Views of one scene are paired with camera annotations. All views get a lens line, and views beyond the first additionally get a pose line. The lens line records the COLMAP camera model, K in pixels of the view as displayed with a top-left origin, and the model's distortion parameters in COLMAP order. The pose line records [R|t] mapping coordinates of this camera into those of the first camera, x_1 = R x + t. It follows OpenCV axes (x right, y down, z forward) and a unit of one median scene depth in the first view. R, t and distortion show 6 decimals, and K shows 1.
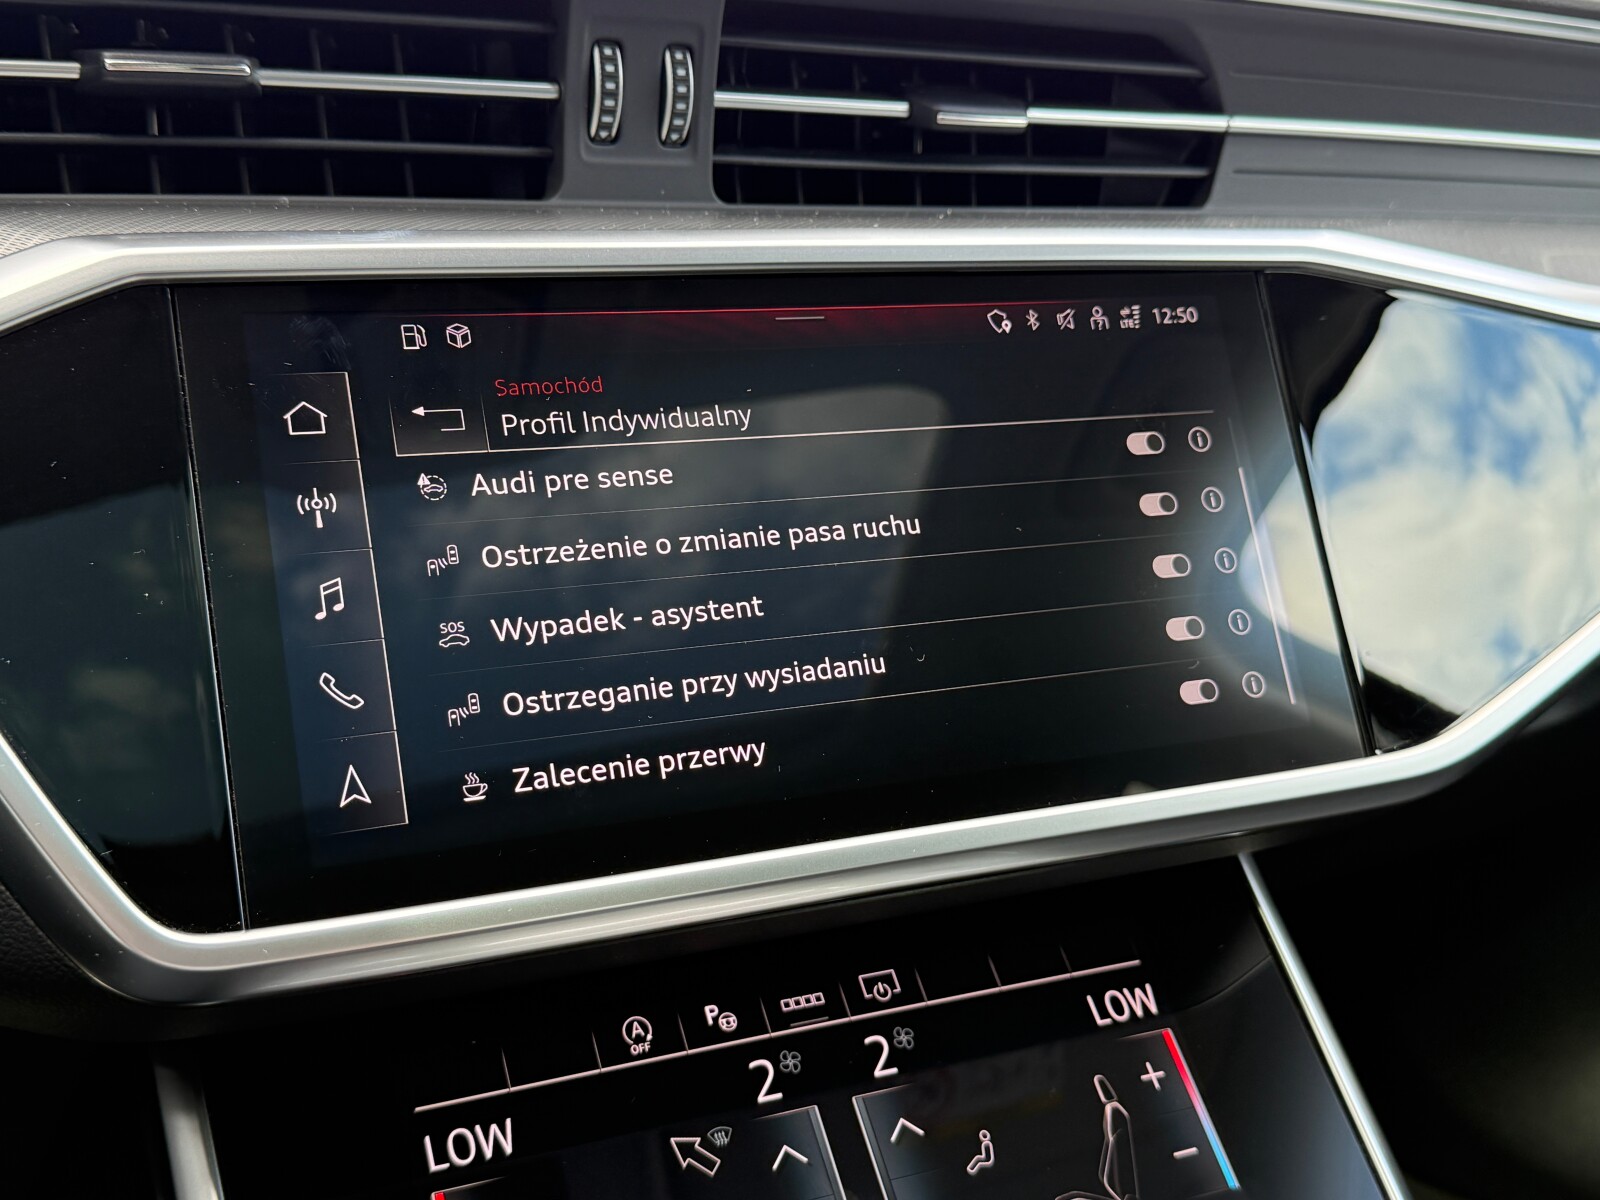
lens RADIAL K [[1762.7, 0, 807.6], [0, 1762.7, 607.7], [0, 0, 1]] dist [0.098264, 0.000000]
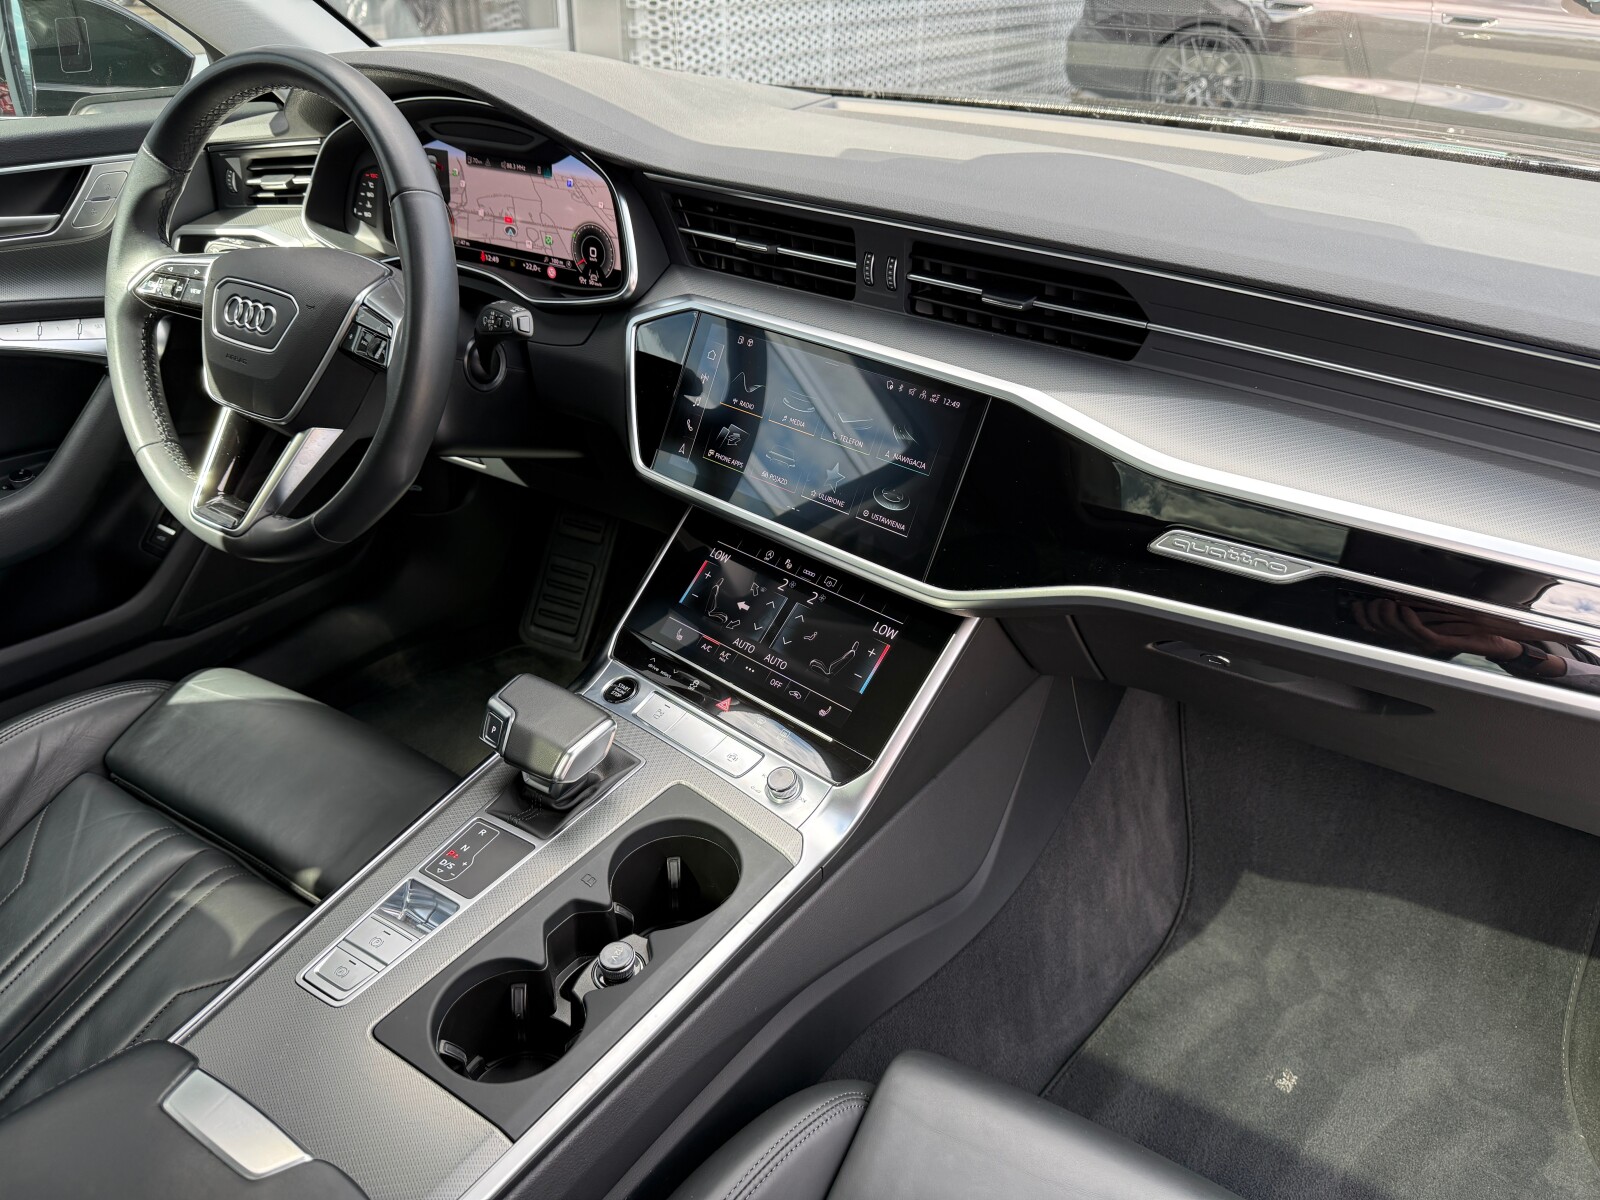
lens RADIAL K [[1139.2, 0, 793.1], [0, 1139.2, 599.8], [0, 0, 1]] dist [0.046389, -0.090167]
pose [[0.415324, 0.452446, -0.789176, 1.633719], [-0.239453, 0.891318, 0.384988, -0.518695], [0.877592, 0.029075, 0.478525, -0.001758]]
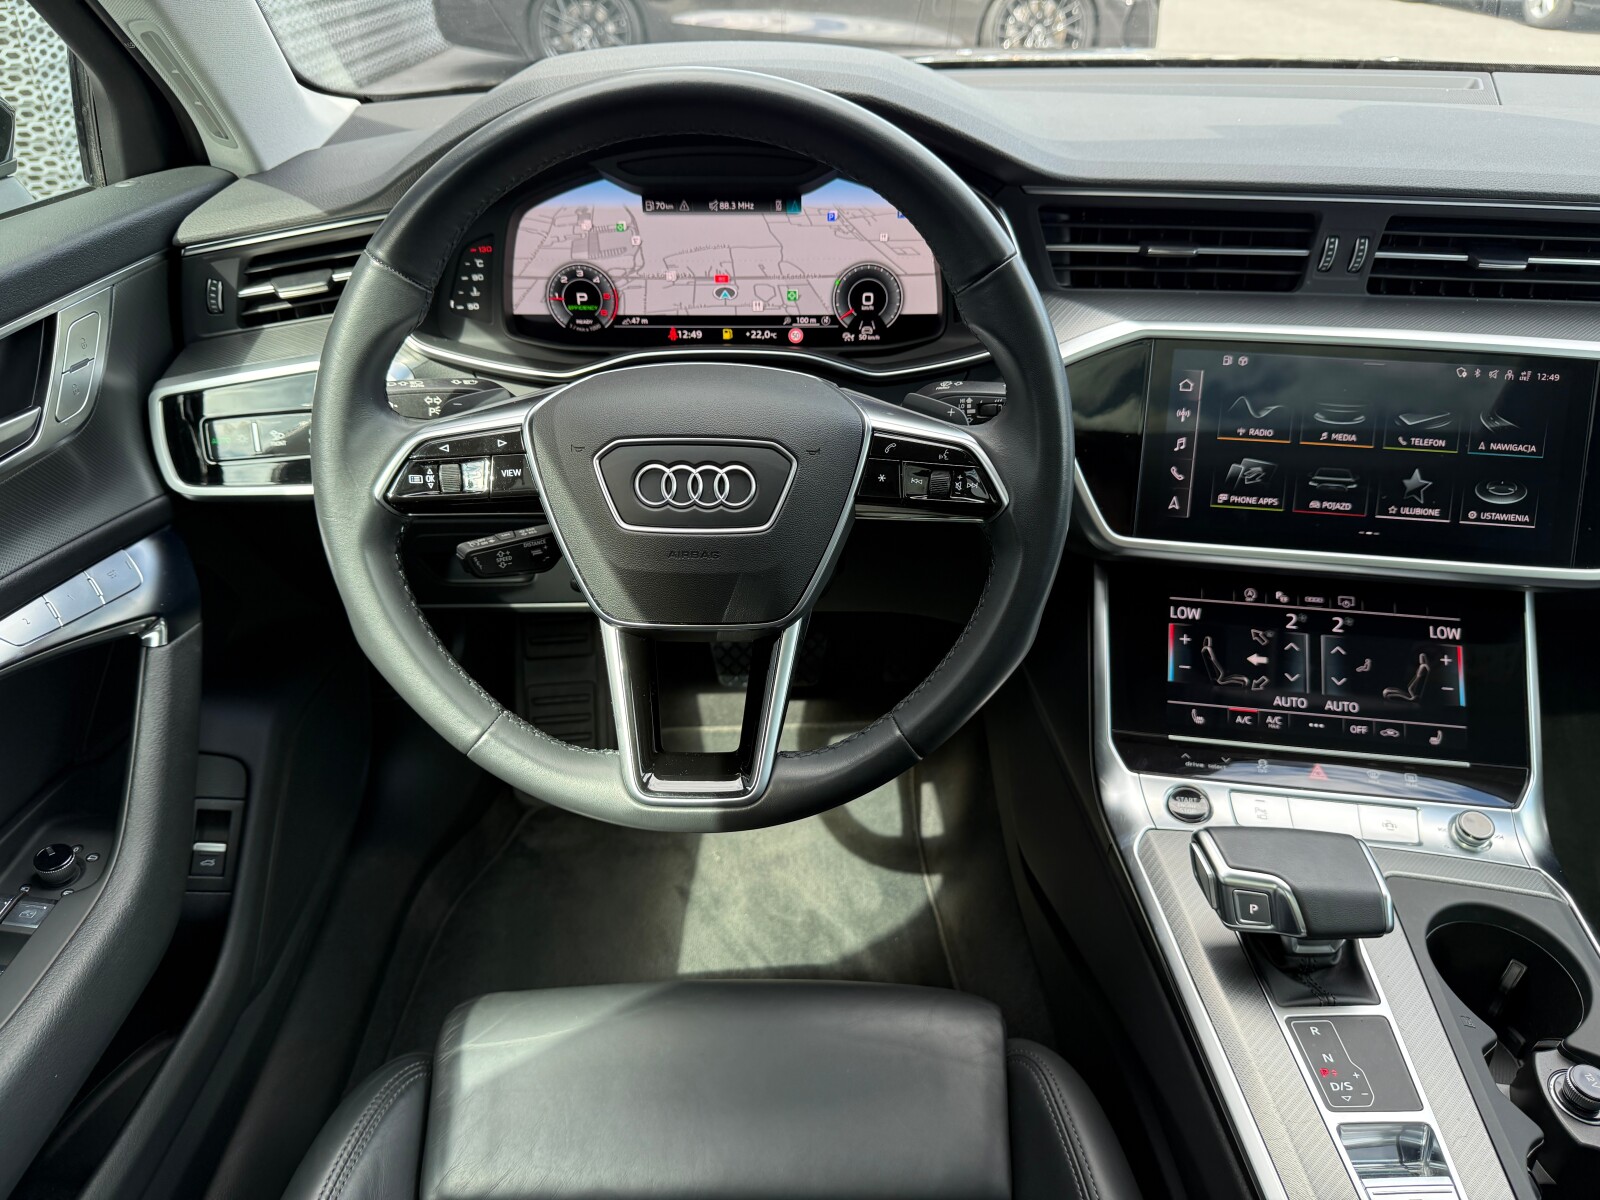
lens RADIAL K [[1139.2, 0, 802.0], [0, 1139.2, 602.9], [0, 0, 1]] dist [0.046389, -0.090167]
pose [[0.838082, 0.270015, -0.474037, 0.182566], [-0.118067, 0.938103, 0.325611, -0.274466], [0.532615, -0.216921, 0.818087, -0.941556]]
